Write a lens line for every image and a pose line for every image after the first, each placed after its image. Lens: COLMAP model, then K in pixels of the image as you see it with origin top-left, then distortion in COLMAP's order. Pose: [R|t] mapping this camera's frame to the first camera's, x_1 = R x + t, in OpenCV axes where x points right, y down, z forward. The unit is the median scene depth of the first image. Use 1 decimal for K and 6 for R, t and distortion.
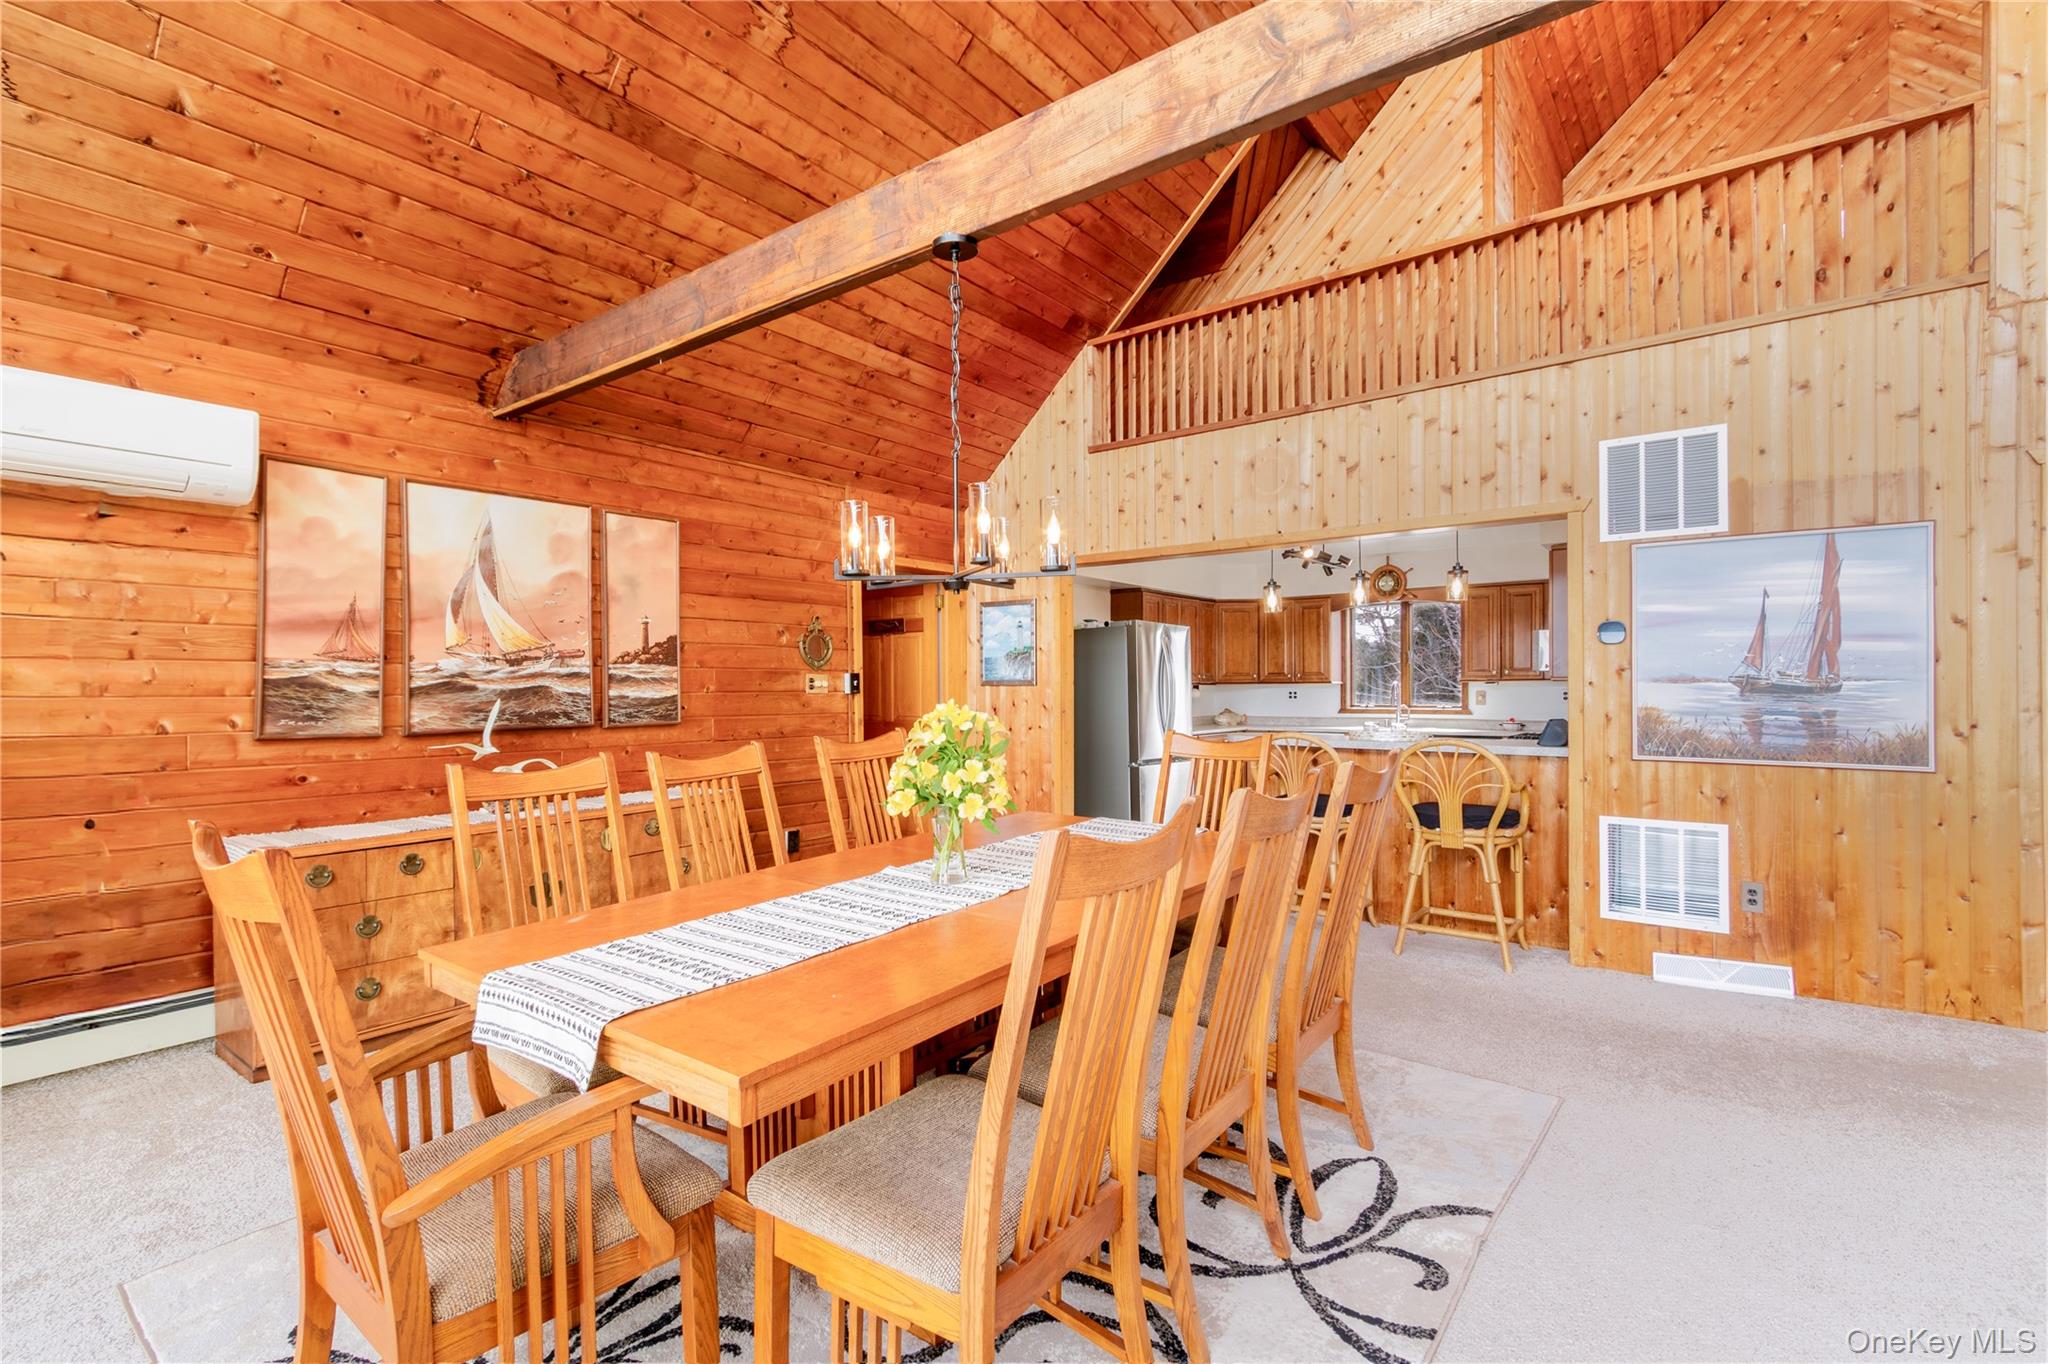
lens RADIAL K [[941.9, 0, 999.5], [0, 941.9, 683.7], [0, 0, 1]] dist [0.014020, -0.001156]
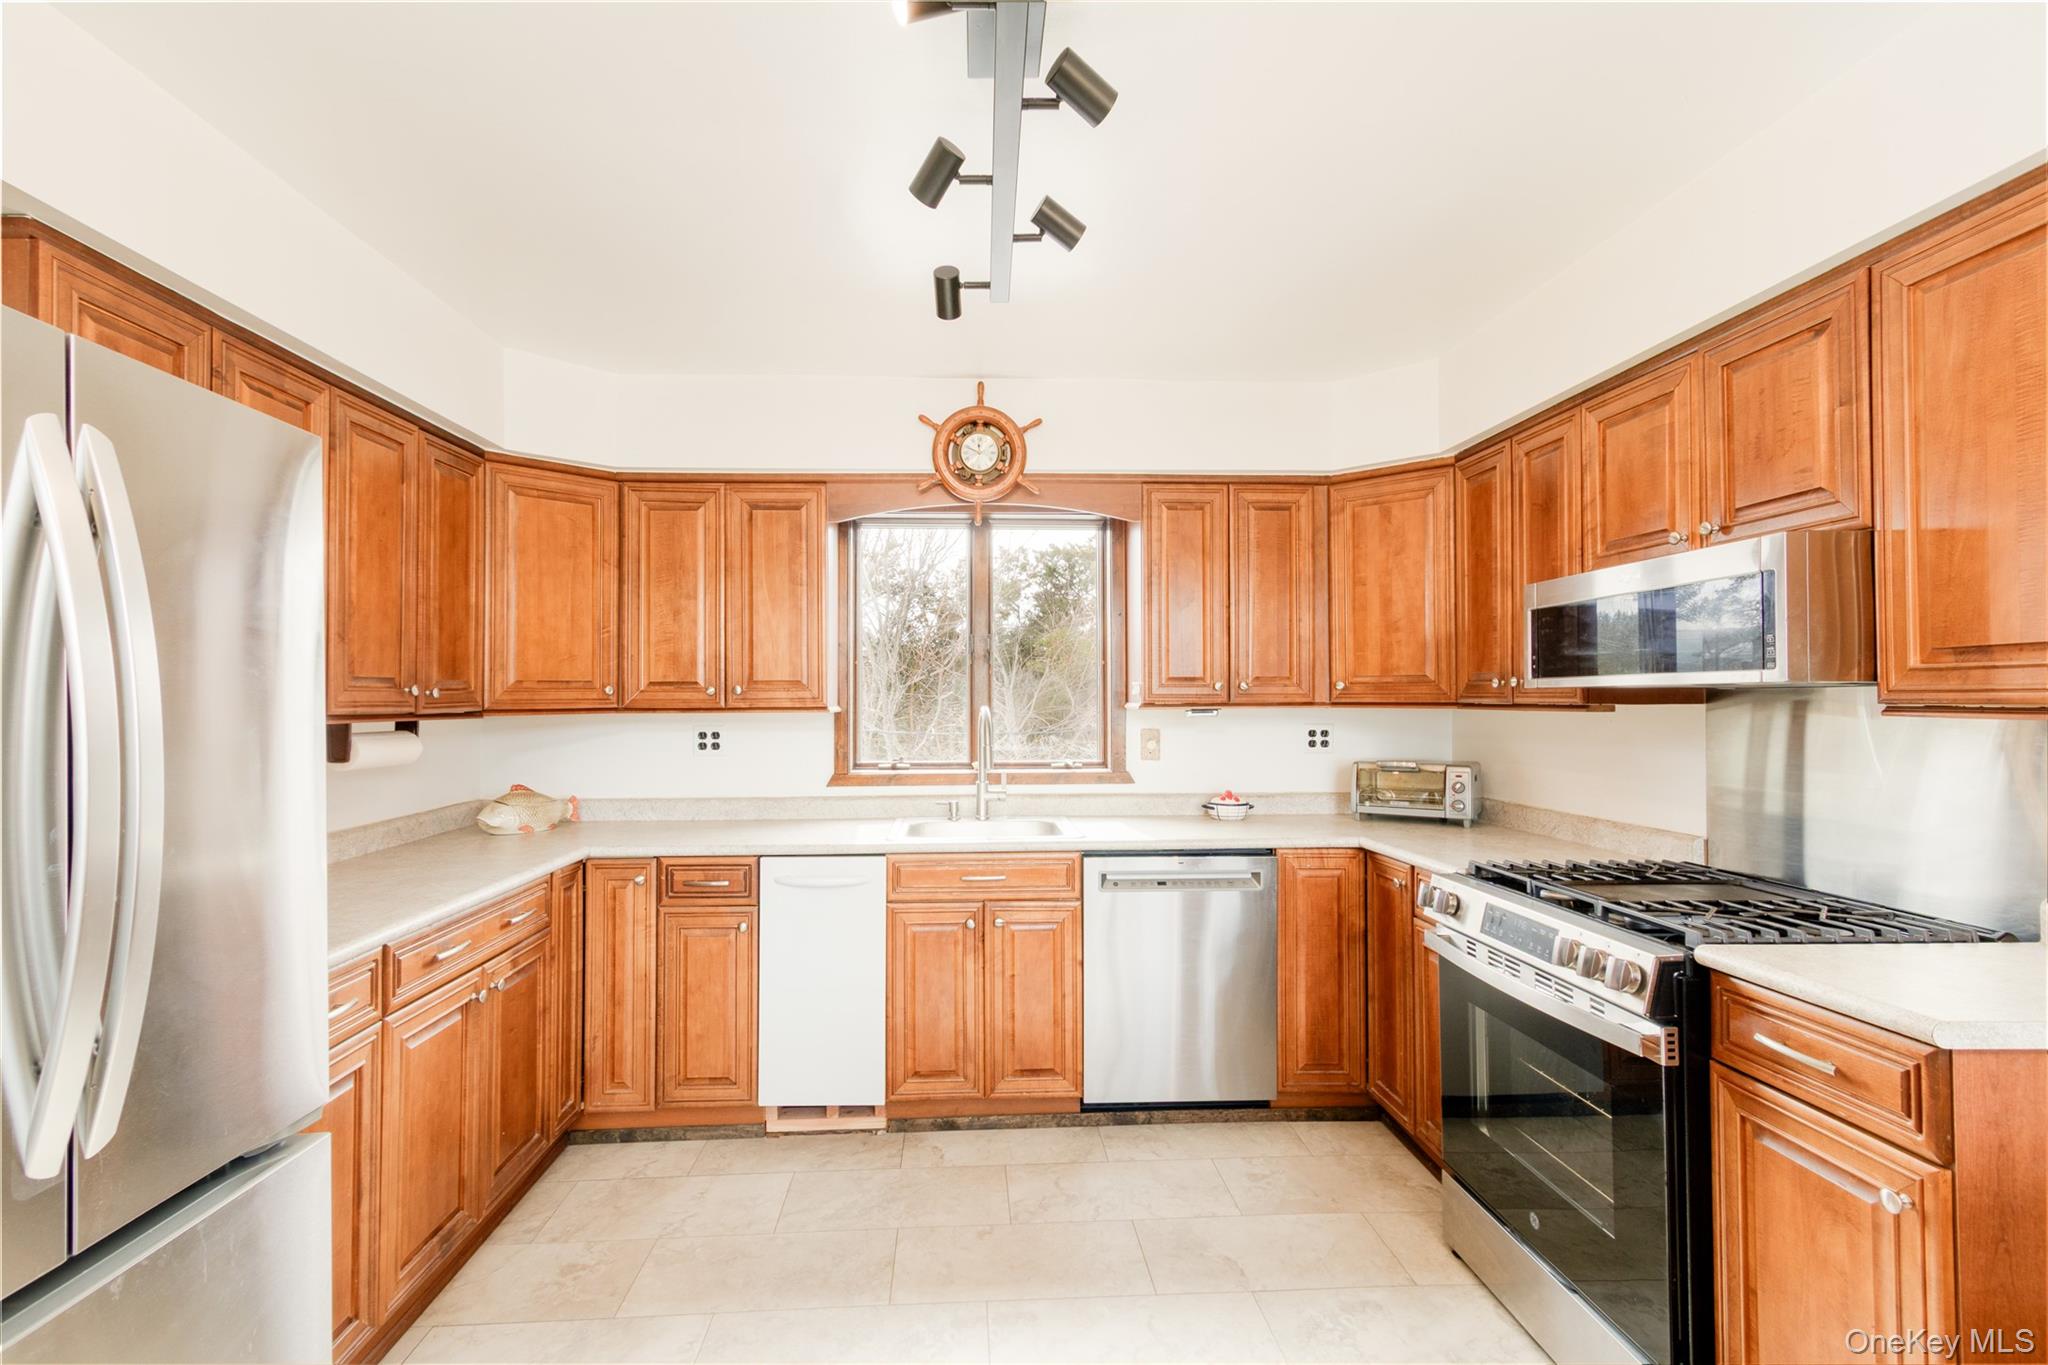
lens RADIAL K [[941.9, 0, 999.5], [0, 941.9, 684.2], [0, 0, 1]] dist [0.014020, -0.001156]
pose [[0.751536, 0.015386, 0.659513, 0.293136], [-0.002514, 0.999788, -0.020459, -0.007057], [-0.659687, 0.013718, 0.751415, 1.259775]]
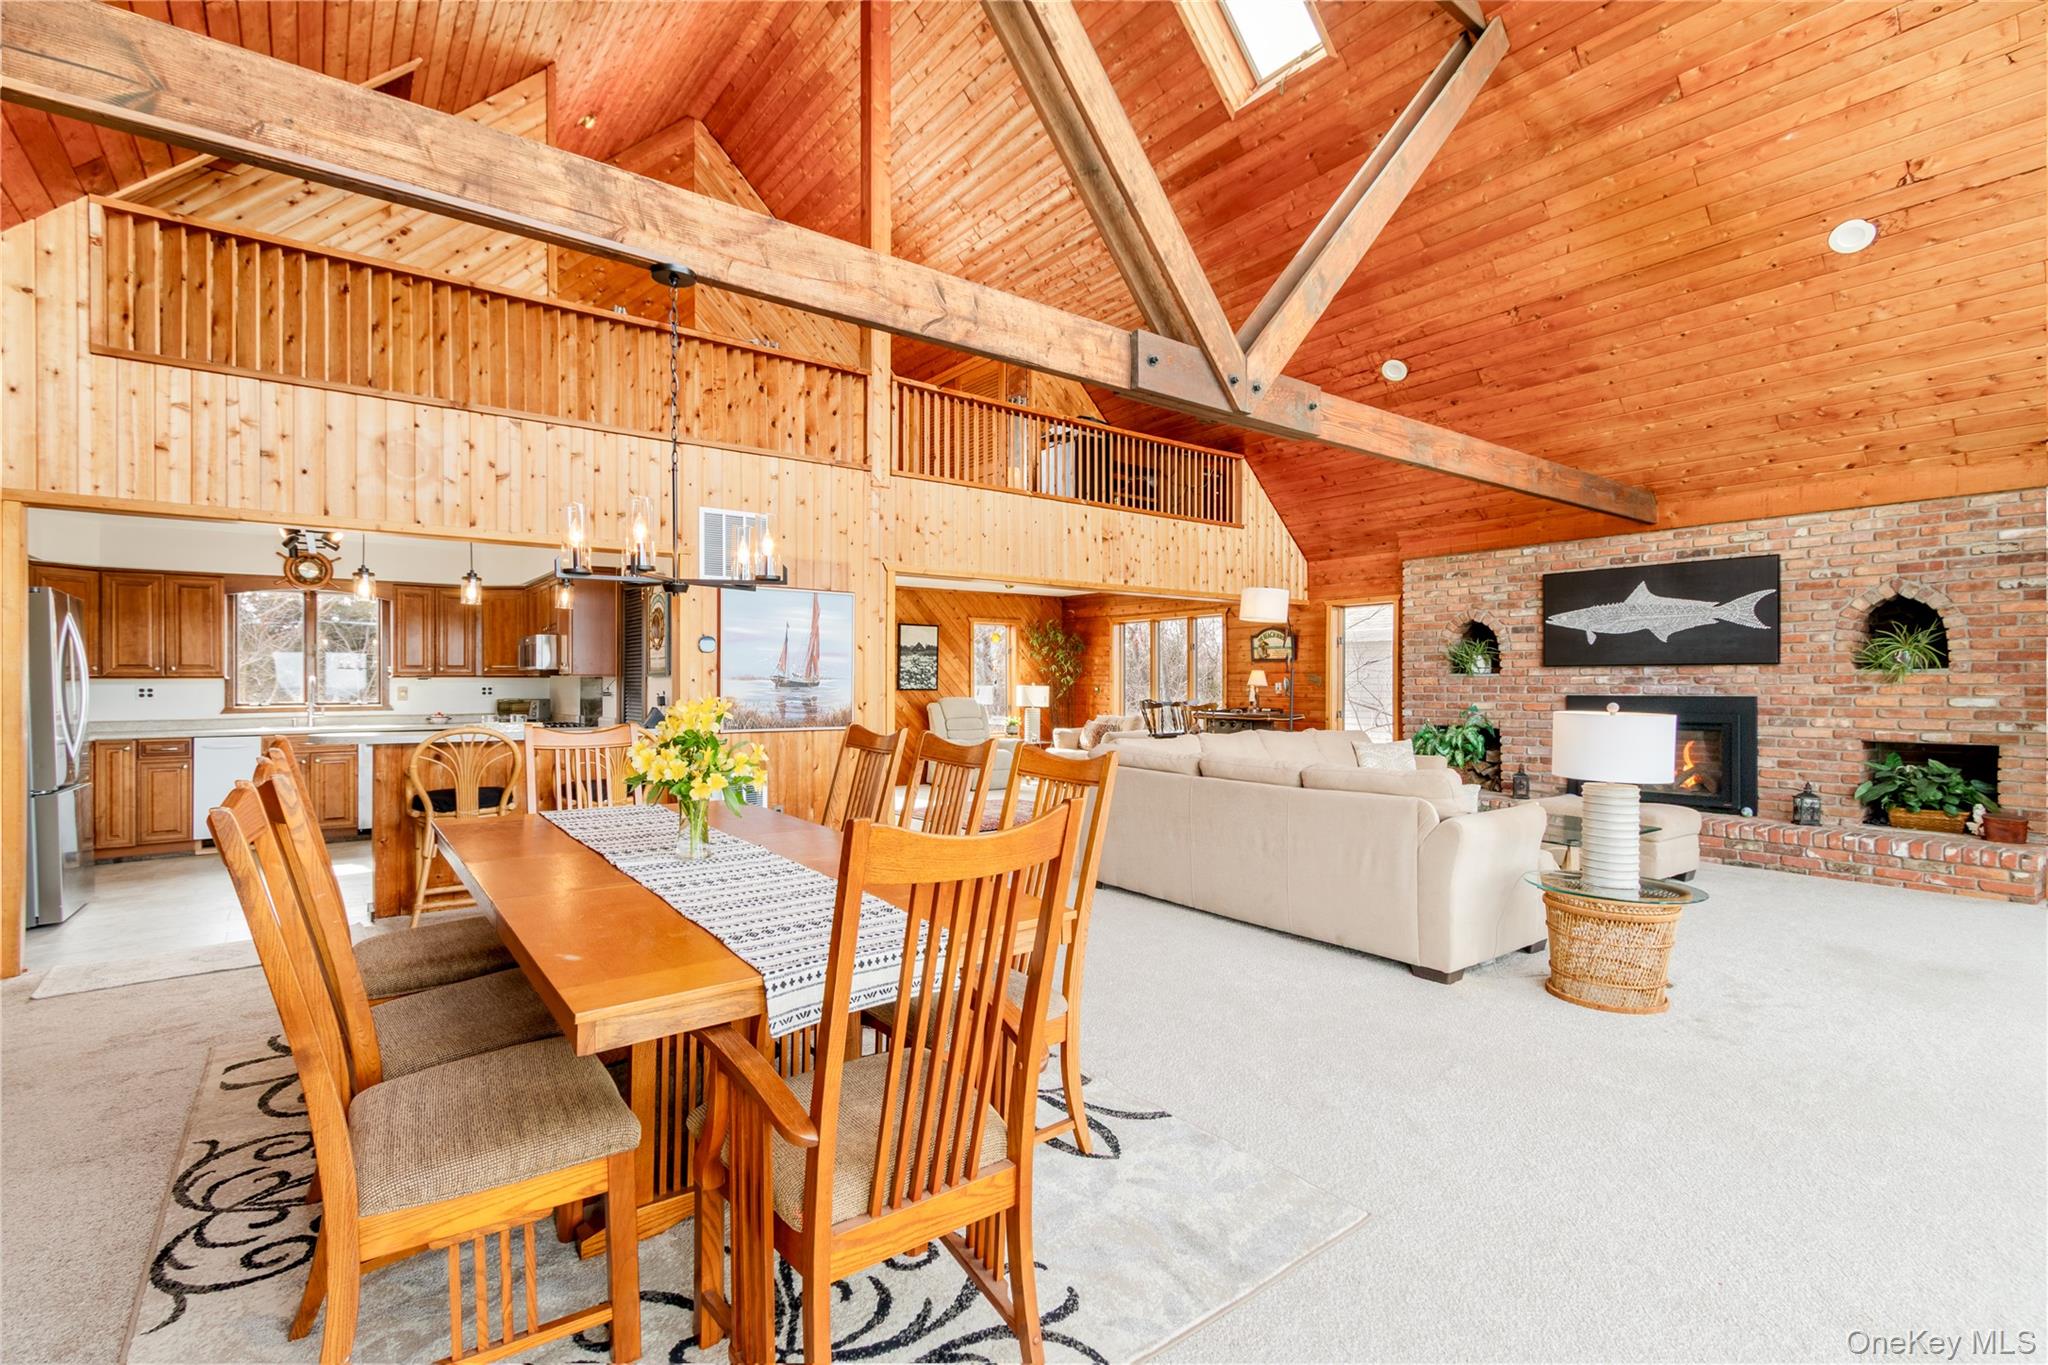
lens RADIAL K [[941.9, 0, 999.5], [0, 941.9, 684.2], [0, 0, 1]] dist [0.014020, -0.001156]
pose [[0.263177, 0.000103, 0.964748, -0.540080], [-0.003985, 0.999992, 0.000981, 0.002186], [-0.964739, -0.004102, 0.263175, 0.192717]]
